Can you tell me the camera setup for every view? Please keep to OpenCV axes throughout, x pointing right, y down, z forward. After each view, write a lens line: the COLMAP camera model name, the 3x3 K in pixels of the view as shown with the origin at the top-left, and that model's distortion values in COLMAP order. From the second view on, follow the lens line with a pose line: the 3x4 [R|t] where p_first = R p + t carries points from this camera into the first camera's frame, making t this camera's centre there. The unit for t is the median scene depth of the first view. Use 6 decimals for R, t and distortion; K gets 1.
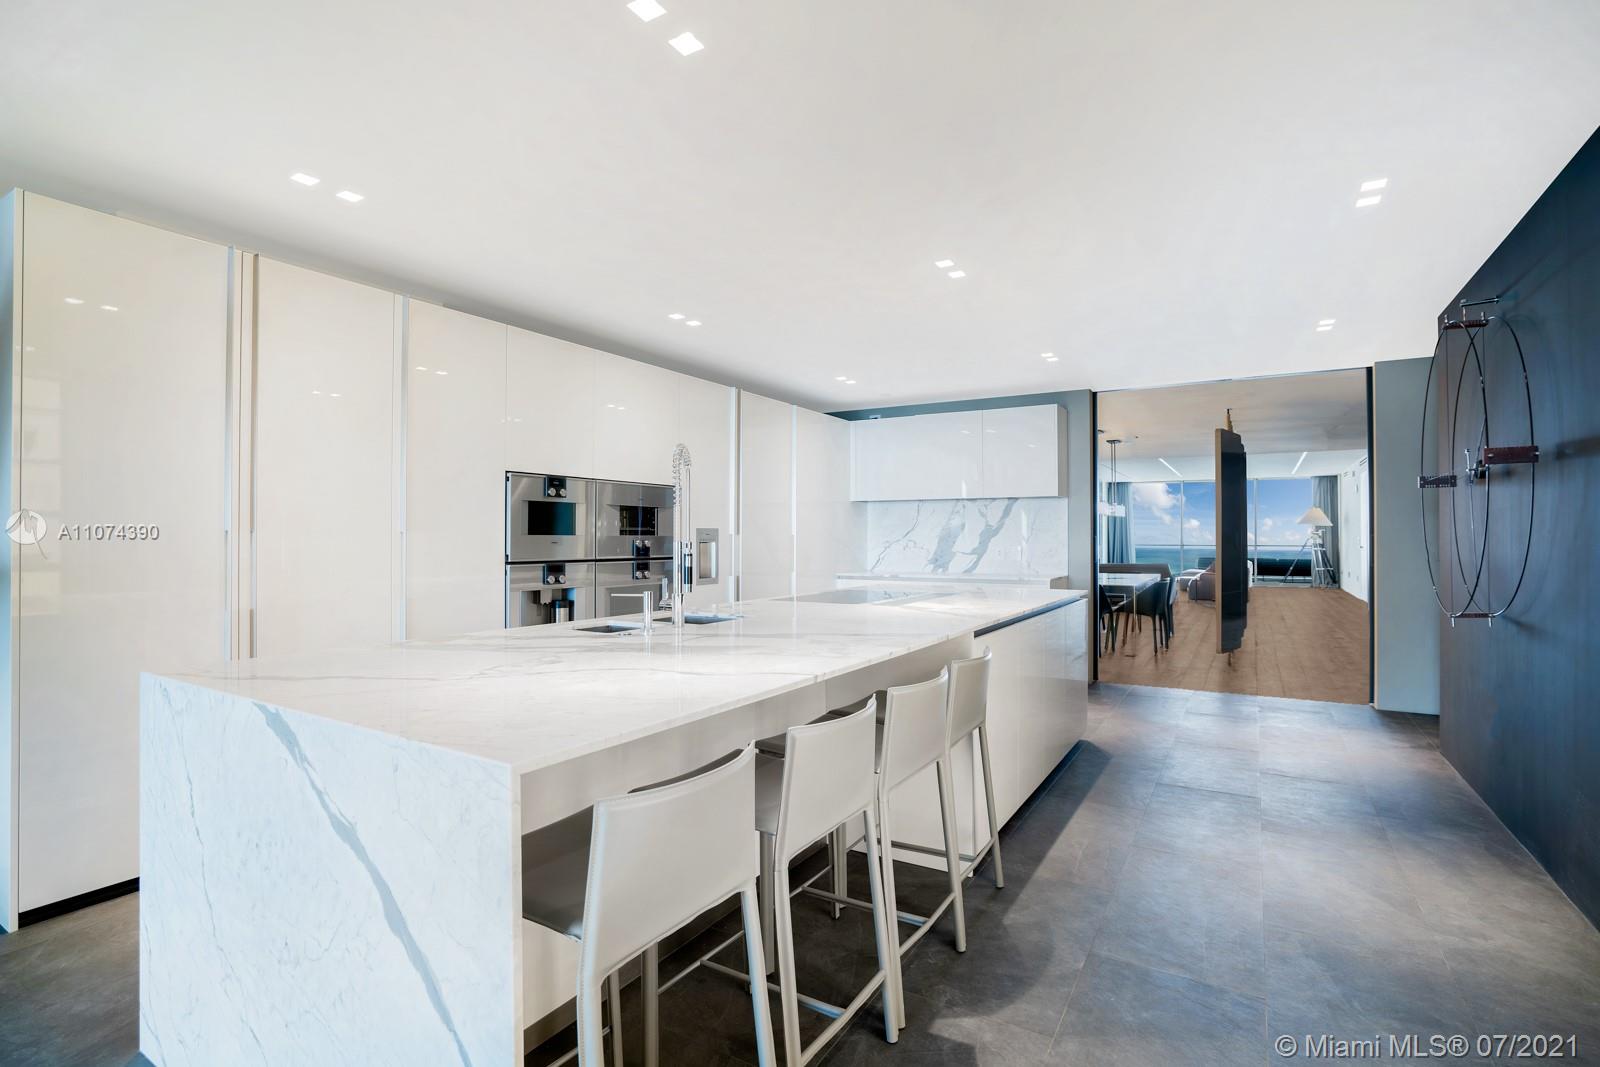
lens RADIAL K [[758.1, 0, 800.0], [0, 758.1, 533.5], [0, 0, 1]] dist [-0.000971, -0.000055]
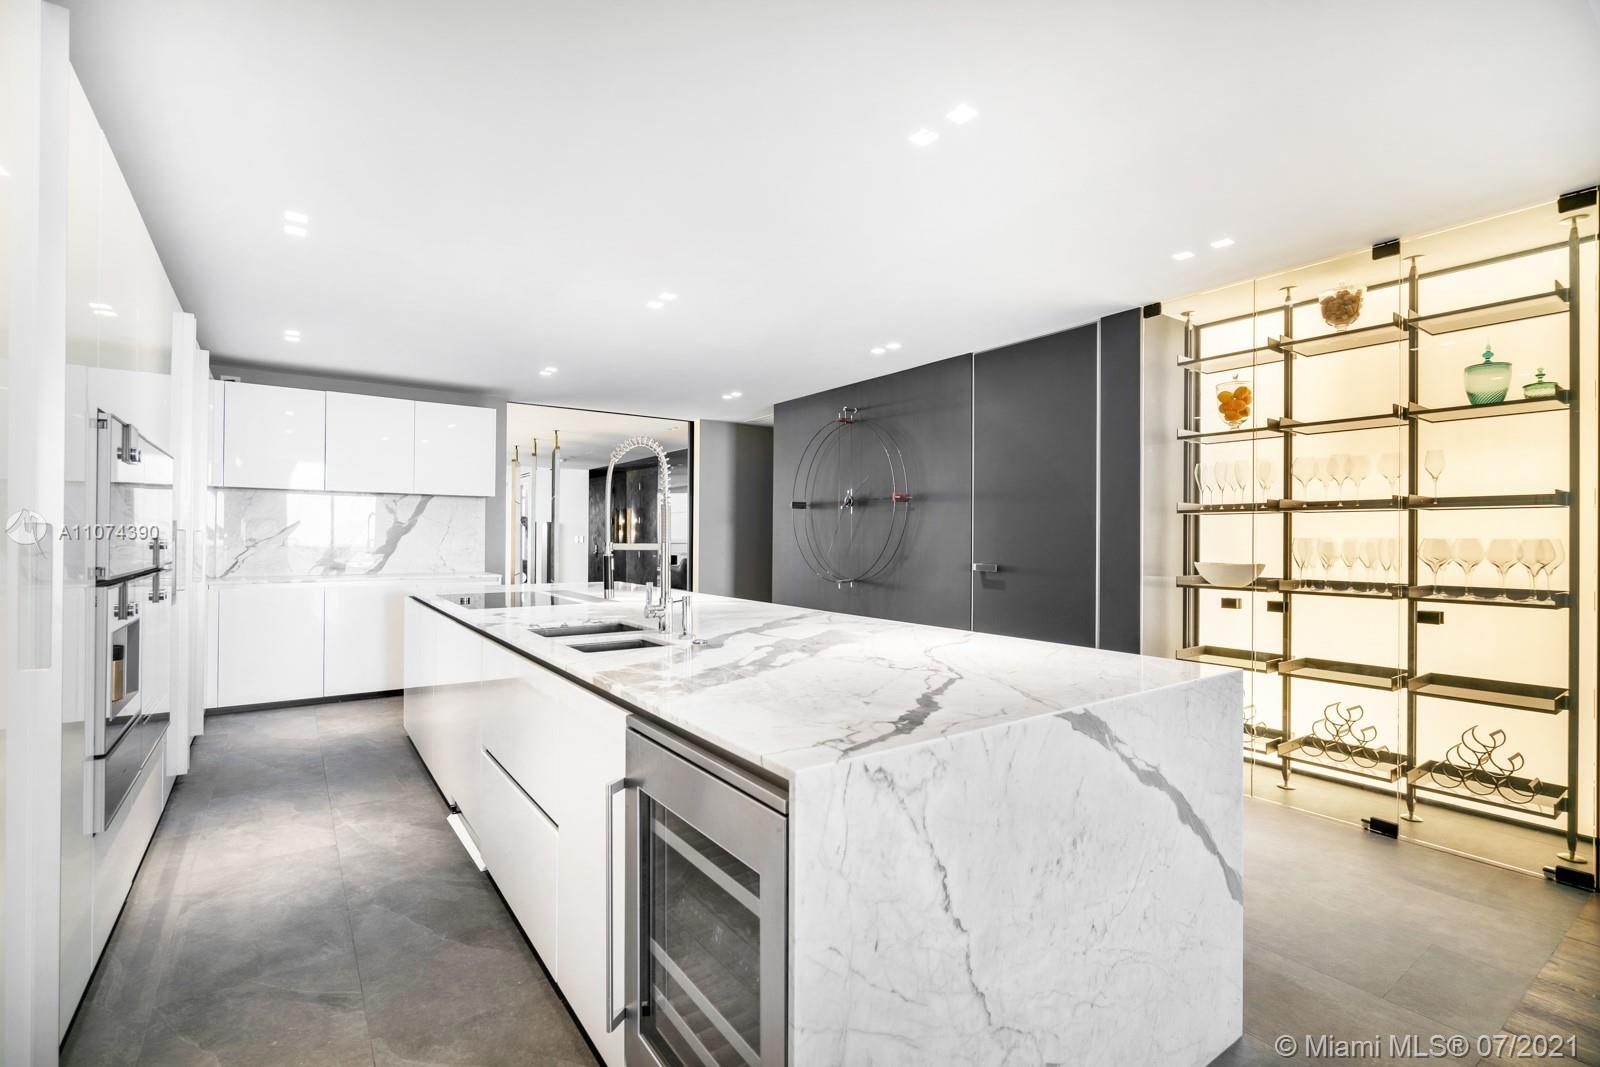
lens RADIAL K [[699.8, 0, 800.0], [0, 699.8, 533.5], [0, 0, 1]] dist [-0.000390, -0.000013]
pose [[0.381005, 0.007158, 0.924545, -1.180474], [-0.011414, 0.999930, -0.003039, -0.000155], [-0.924502, -0.009395, 0.381060, 0.683627]]
